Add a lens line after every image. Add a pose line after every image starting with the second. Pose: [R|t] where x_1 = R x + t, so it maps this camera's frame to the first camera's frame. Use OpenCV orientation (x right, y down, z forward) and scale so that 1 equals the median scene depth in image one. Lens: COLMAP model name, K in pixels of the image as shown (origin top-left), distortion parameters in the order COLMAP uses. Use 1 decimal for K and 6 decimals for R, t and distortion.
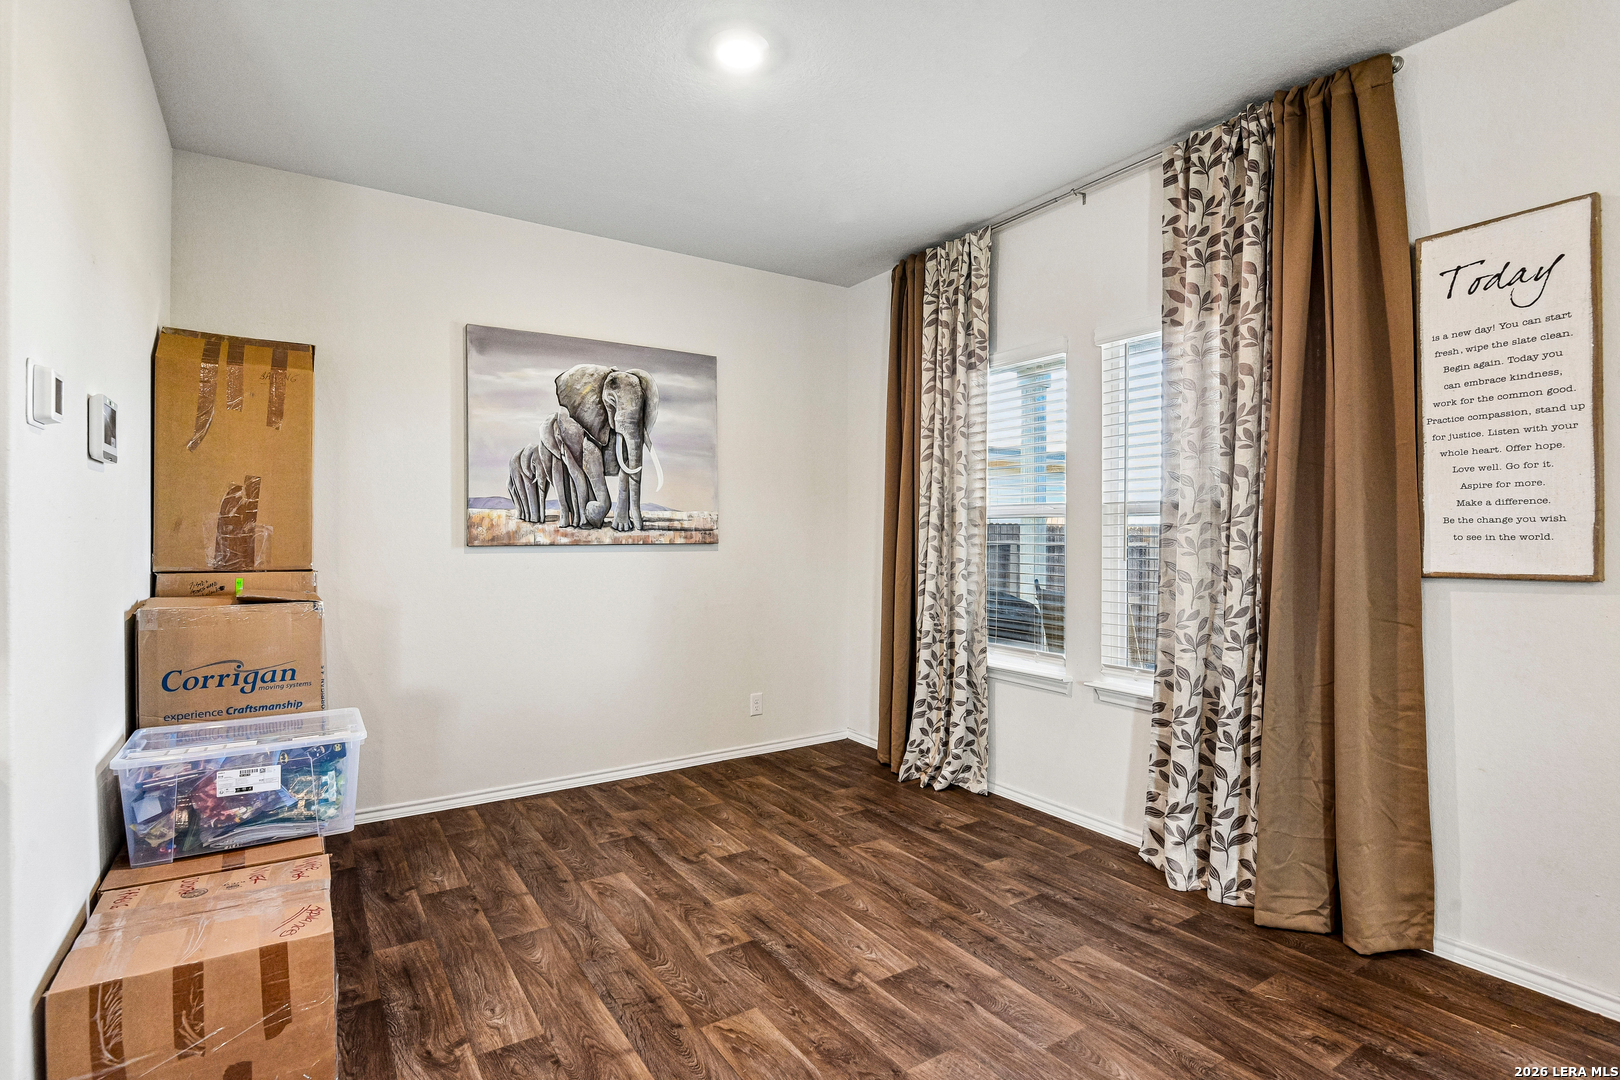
lens RADIAL K [[767.1, 0, 805.8], [0, 767.1, 544.5], [0, 0, 1]] dist [-0.015740, -0.005268]
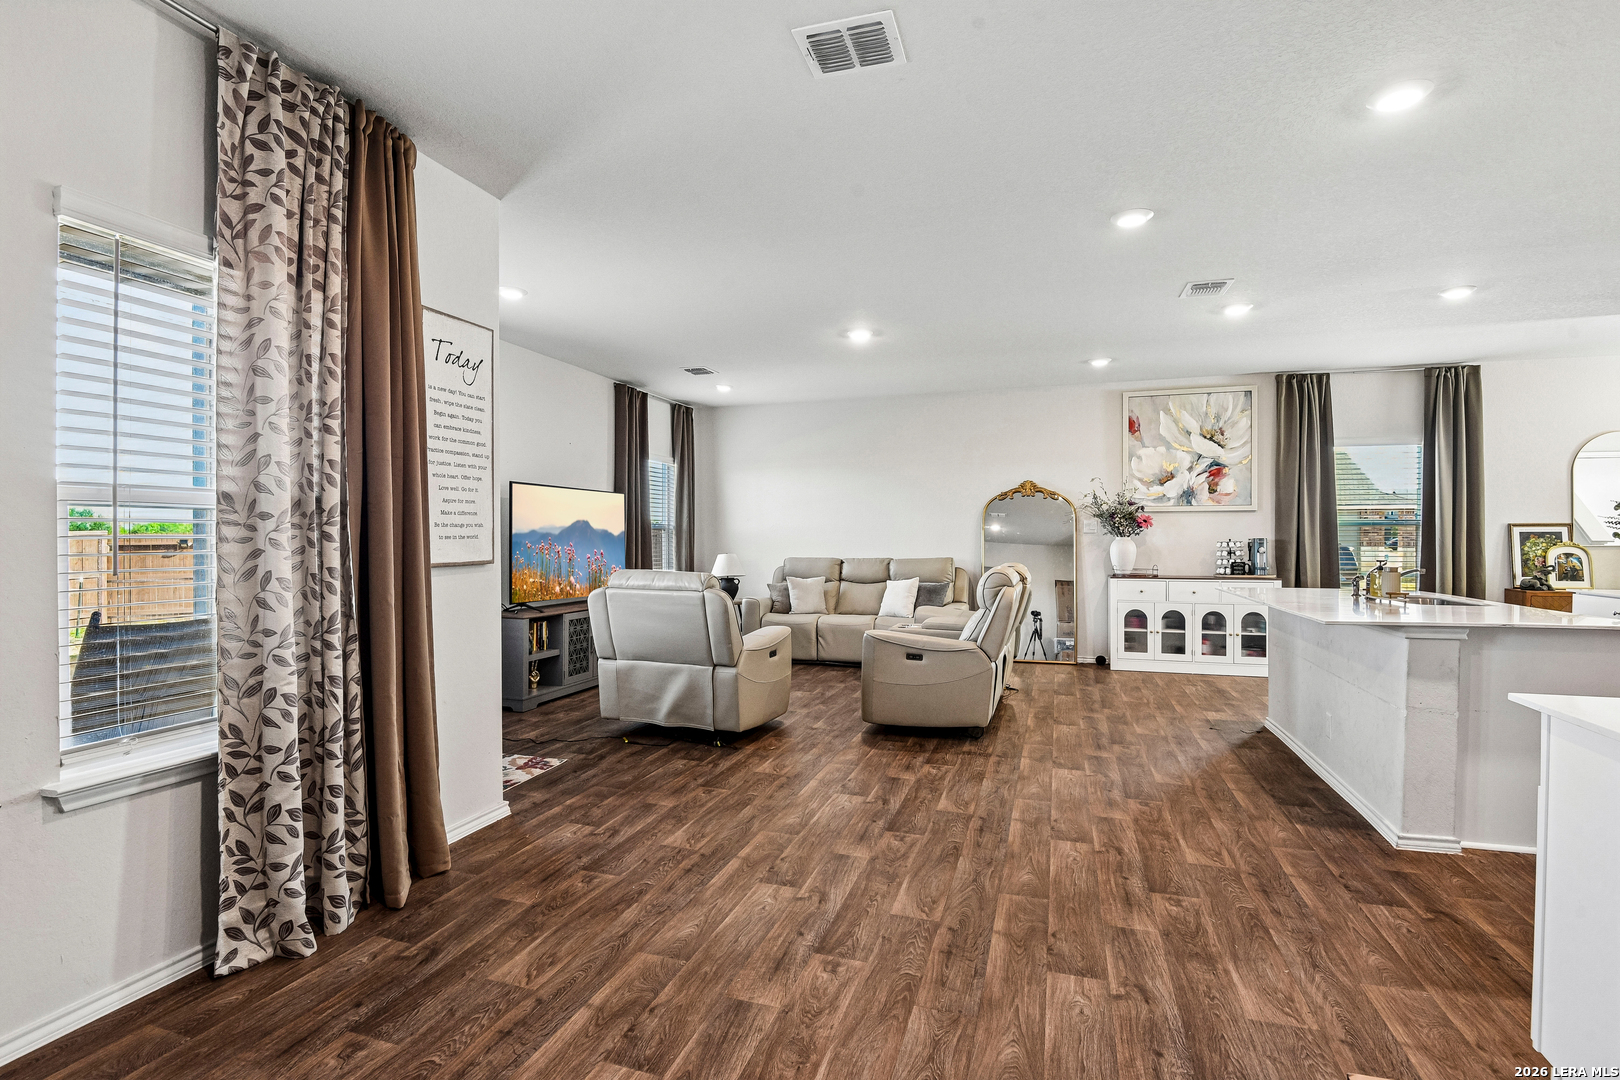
lens RADIAL K [[767.1, 0, 802.7], [0, 767.1, 543.0], [0, 0, 1]] dist [-0.015740, -0.005268]
pose [[-0.622396, -0.005929, 0.782680, -0.379383], [0.009181, 0.999847, 0.014875, -0.008171], [-0.782649, 0.016444, -0.622247, 0.812740]]
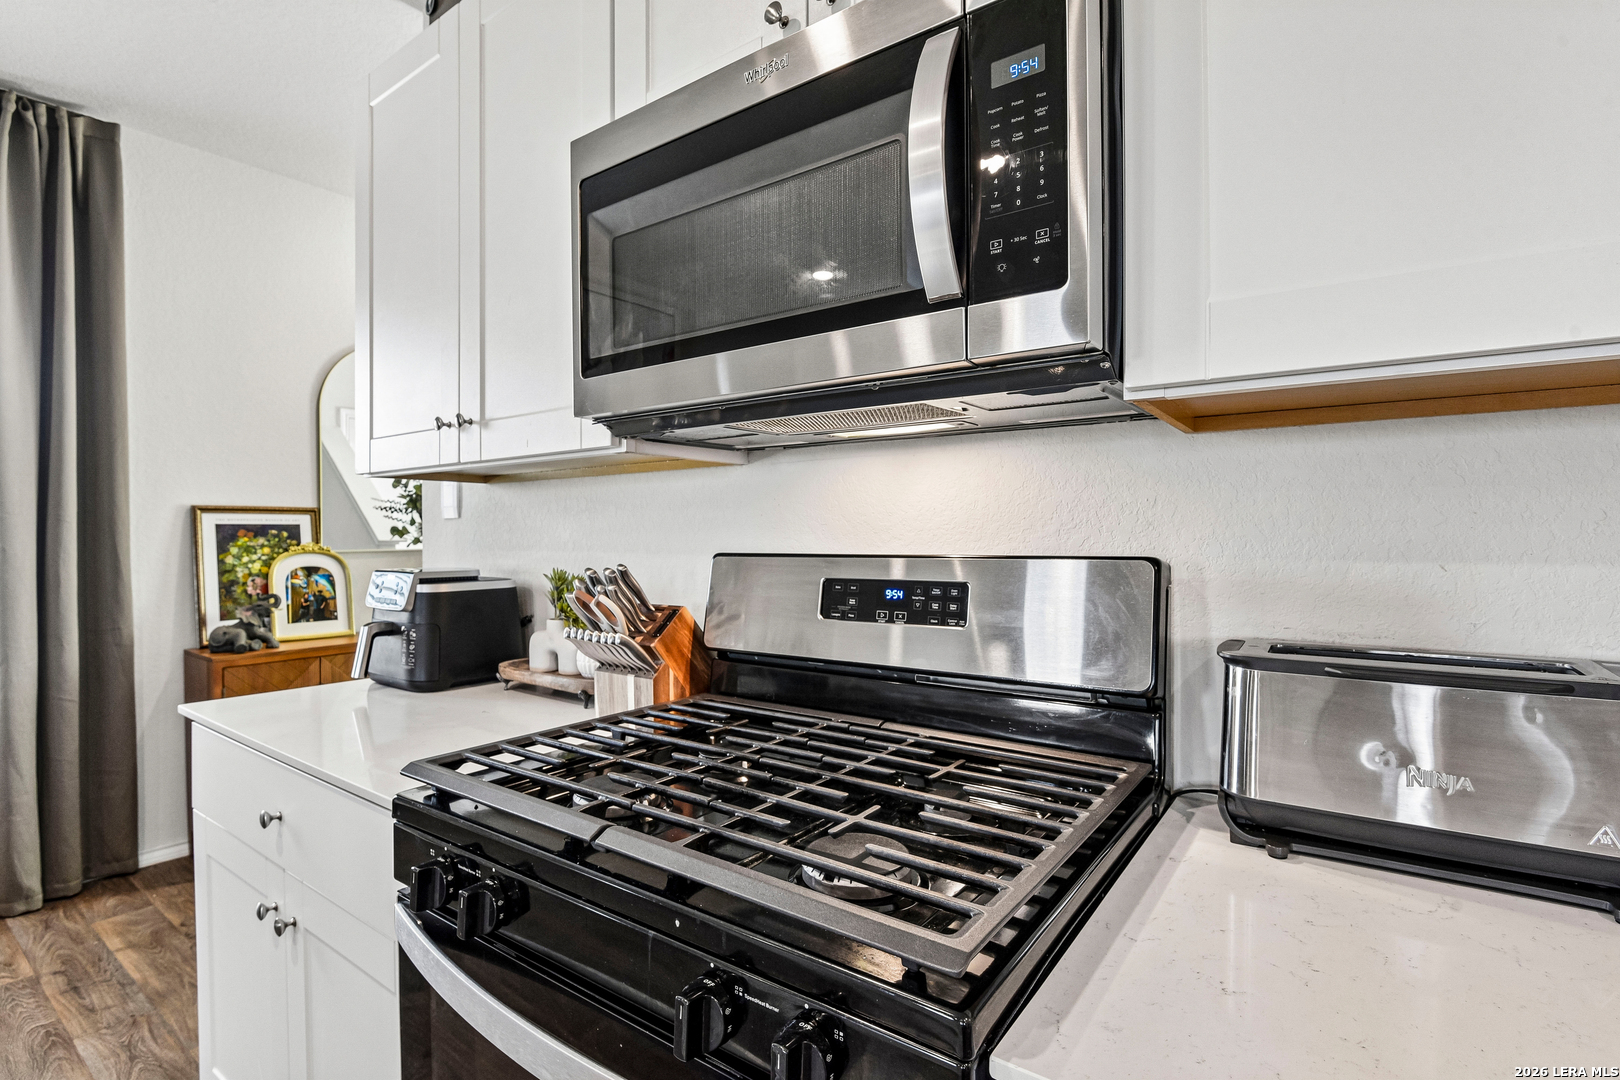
lens RADIAL K [[767.1, 0, 820.6], [0, 767.1, 540.7], [0, 0, 1]] dist [-0.015740, -0.005268]
pose [[-0.933023, 0.004084, -0.359795, -0.360708], [-0.003271, 0.999798, 0.019830, 0.007035], [0.359803, 0.019679, -0.932821, -0.606982]]
